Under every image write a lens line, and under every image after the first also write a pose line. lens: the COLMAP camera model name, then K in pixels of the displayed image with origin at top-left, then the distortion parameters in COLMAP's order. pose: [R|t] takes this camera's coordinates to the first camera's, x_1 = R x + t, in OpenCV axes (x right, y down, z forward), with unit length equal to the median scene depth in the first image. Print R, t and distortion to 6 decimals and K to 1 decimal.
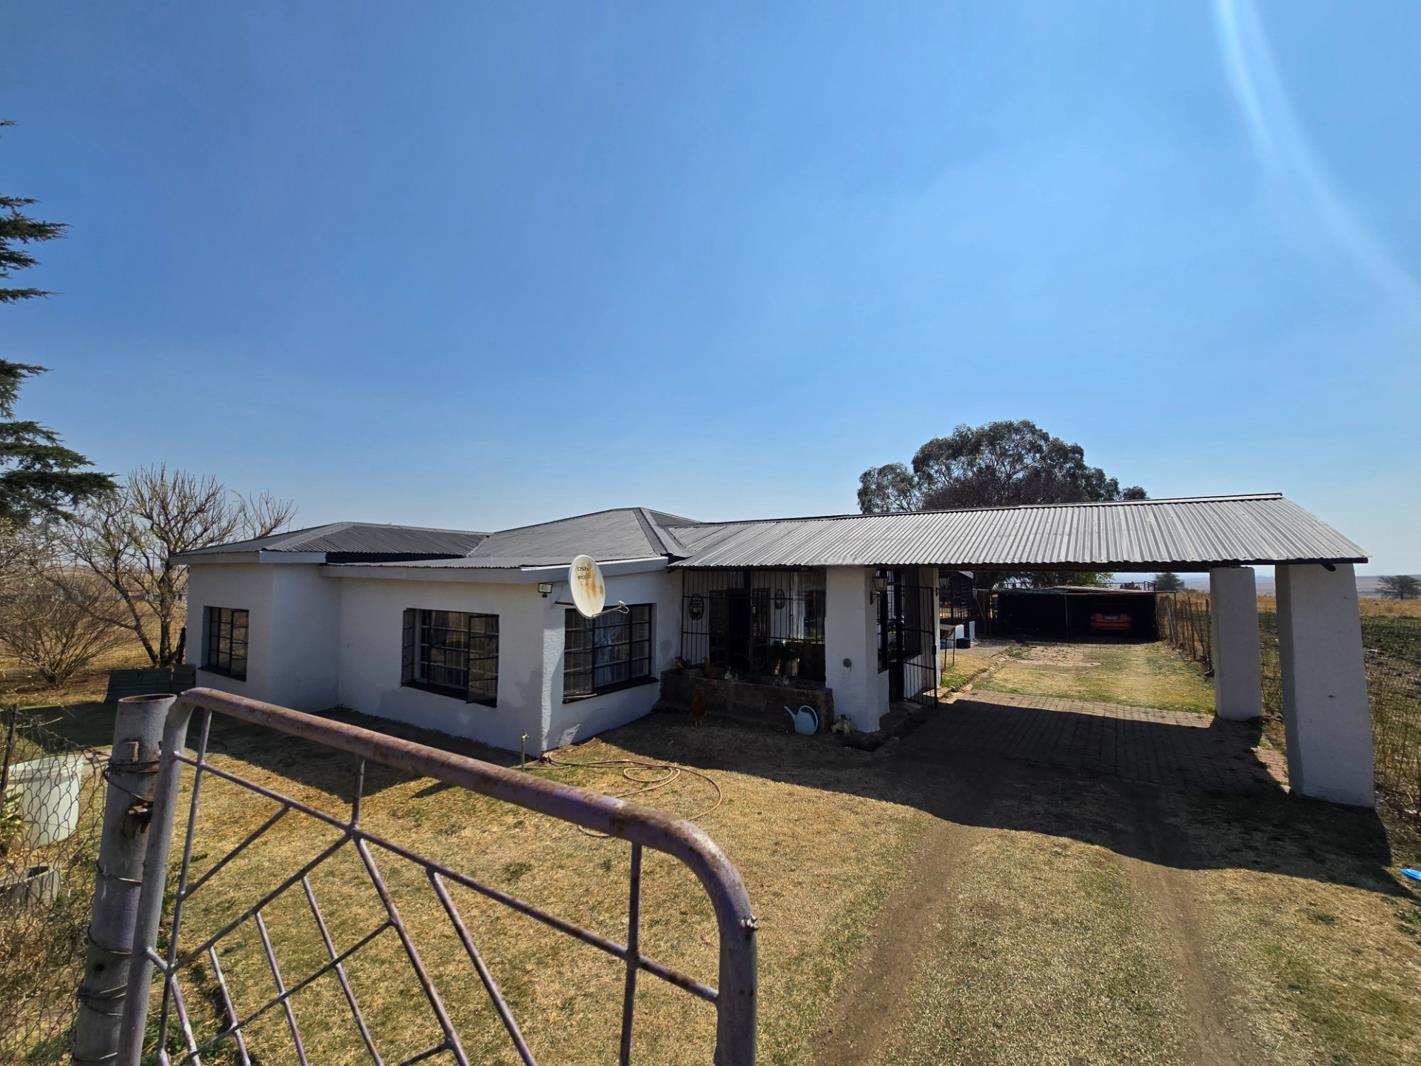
lens RADIAL K [[591.5, 0, 707.5], [0, 591.5, 550.5], [0, 0, 1]] dist [-0.017668, 0.004827]
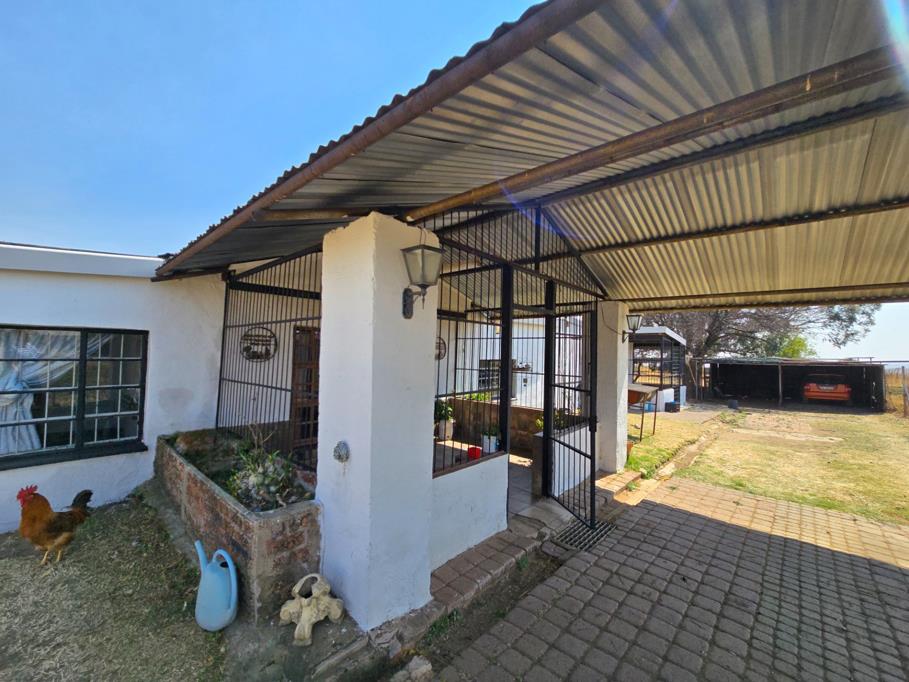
lens RADIAL K [[378.4, 0, 452.6], [0, 378.4, 352.2], [0, 0, 1]] dist [-0.017668, 0.004827]
pose [[0.990138, 0.021918, -0.138369, 0.387353], [-0.016615, 0.999087, 0.039364, 0.116633], [0.139105, -0.036676, 0.989598, 0.817863]]
